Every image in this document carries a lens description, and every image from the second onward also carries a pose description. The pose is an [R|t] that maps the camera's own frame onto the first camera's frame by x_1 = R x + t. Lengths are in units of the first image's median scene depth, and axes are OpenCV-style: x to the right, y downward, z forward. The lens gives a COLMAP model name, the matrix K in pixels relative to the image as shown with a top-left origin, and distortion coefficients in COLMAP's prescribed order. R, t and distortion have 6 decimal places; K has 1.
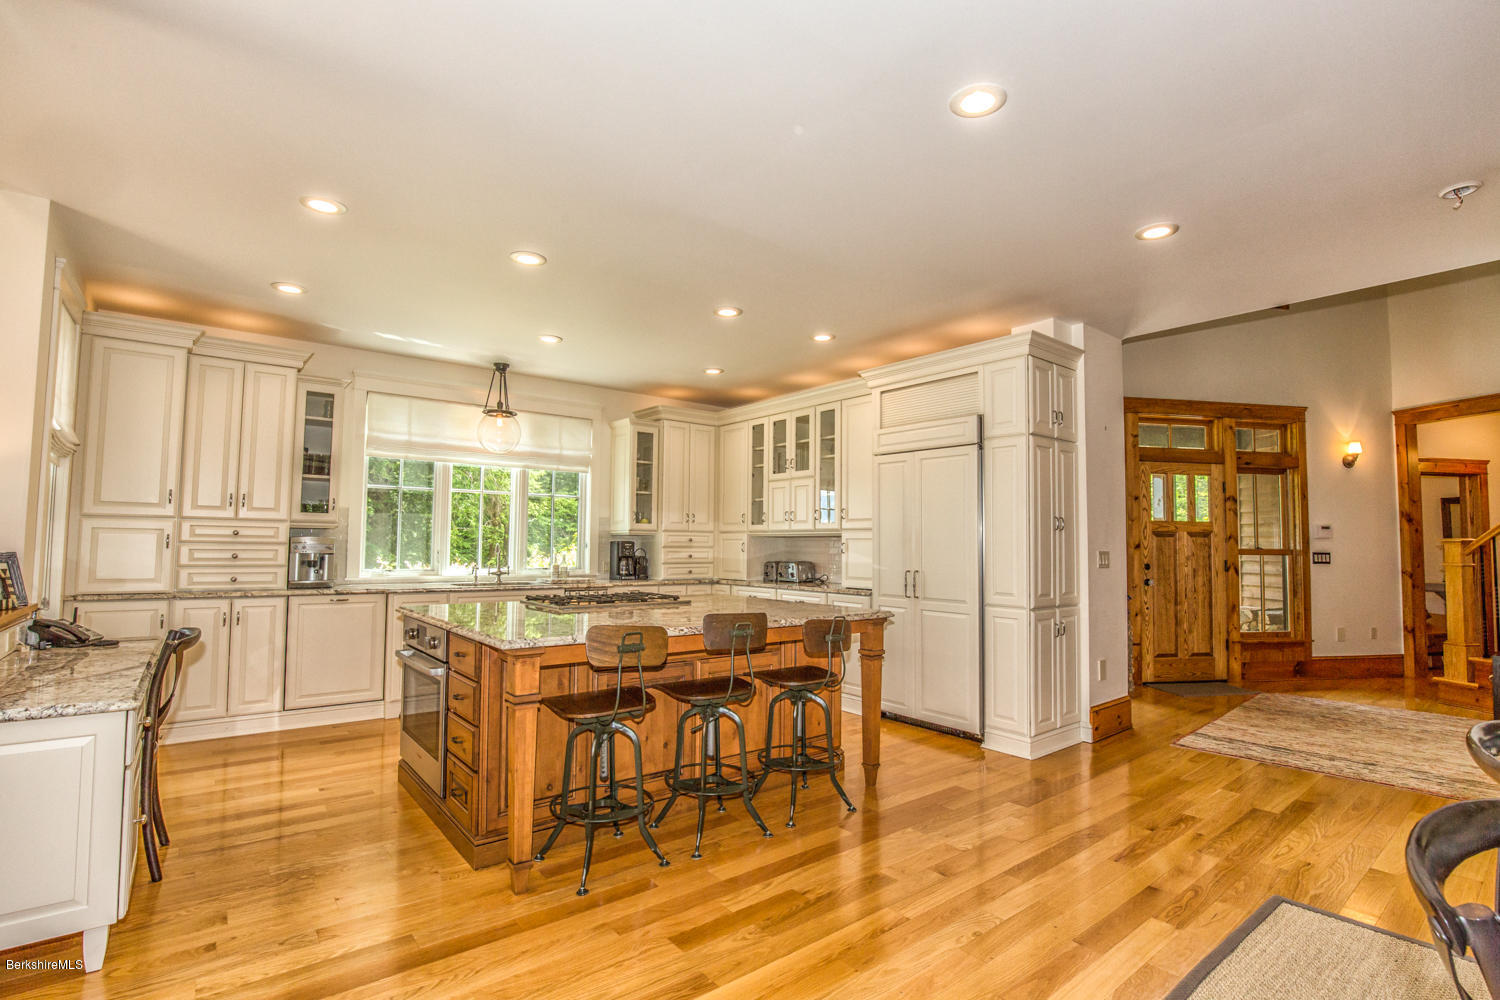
lens RADIAL K [[696.5, 0, 751.6], [0, 696.5, 507.3], [0, 0, 1]] dist [-0.039931, 0.007605]
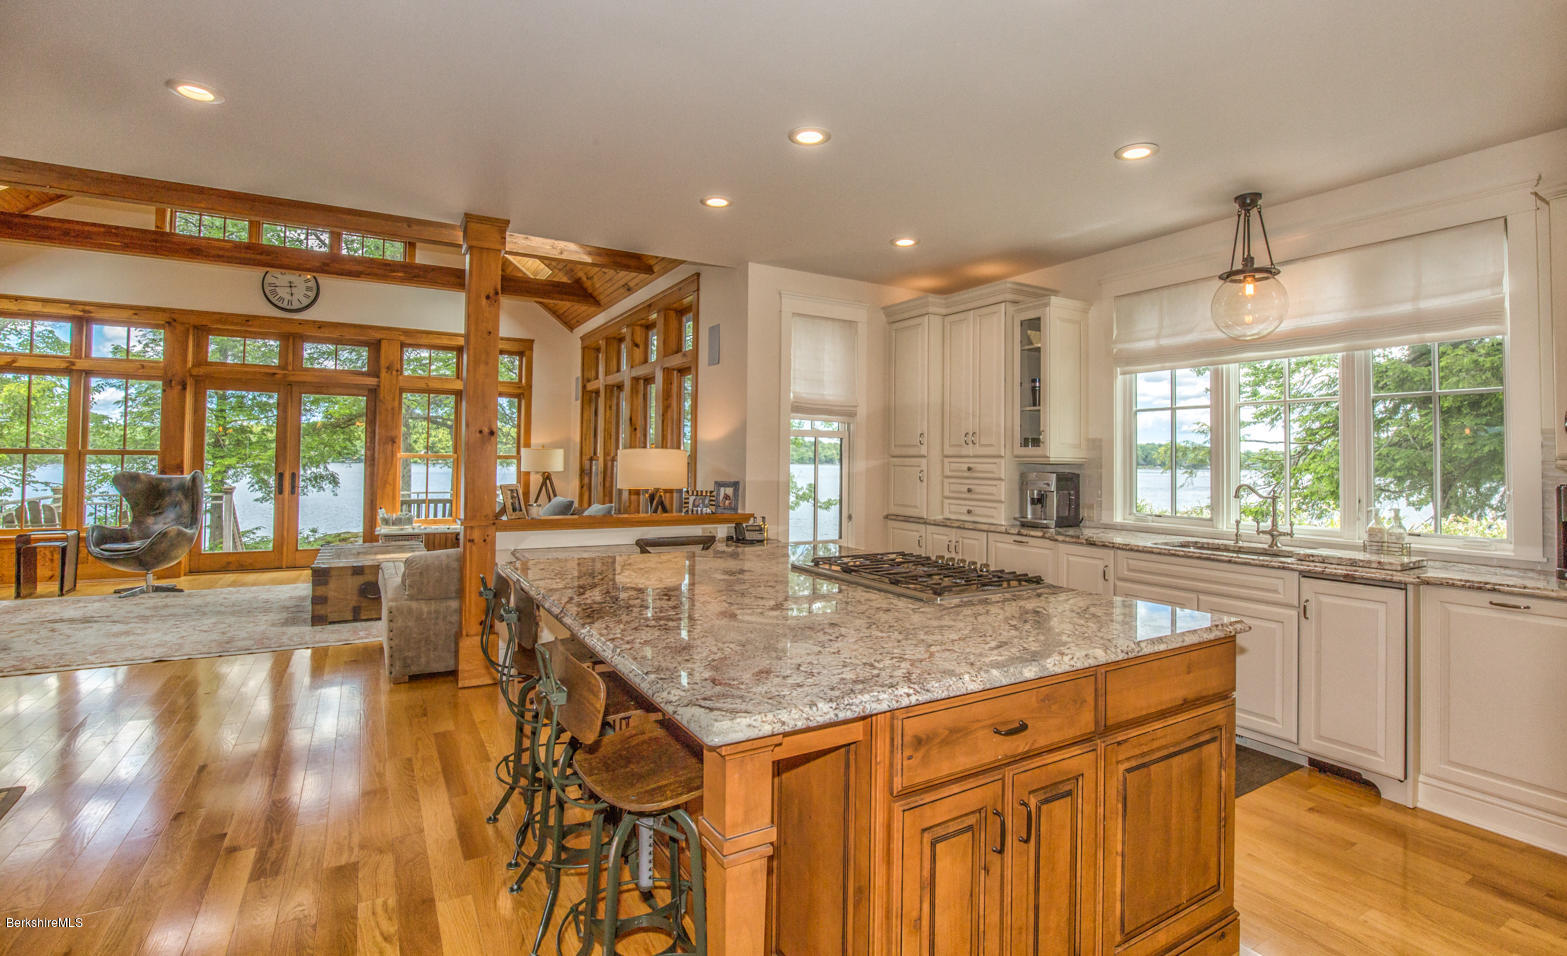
lens RADIAL K [[726.0, 0, 786.3], [0, 726.0, 436.4], [0, 0, 1]] dist [-0.018393, -0.000257]
pose [[-0.137762, -0.041938, -0.989577, 0.424915], [0.041434, 0.997985, -0.048062, 0.030250], [0.989598, -0.047624, -0.135746, 0.871630]]
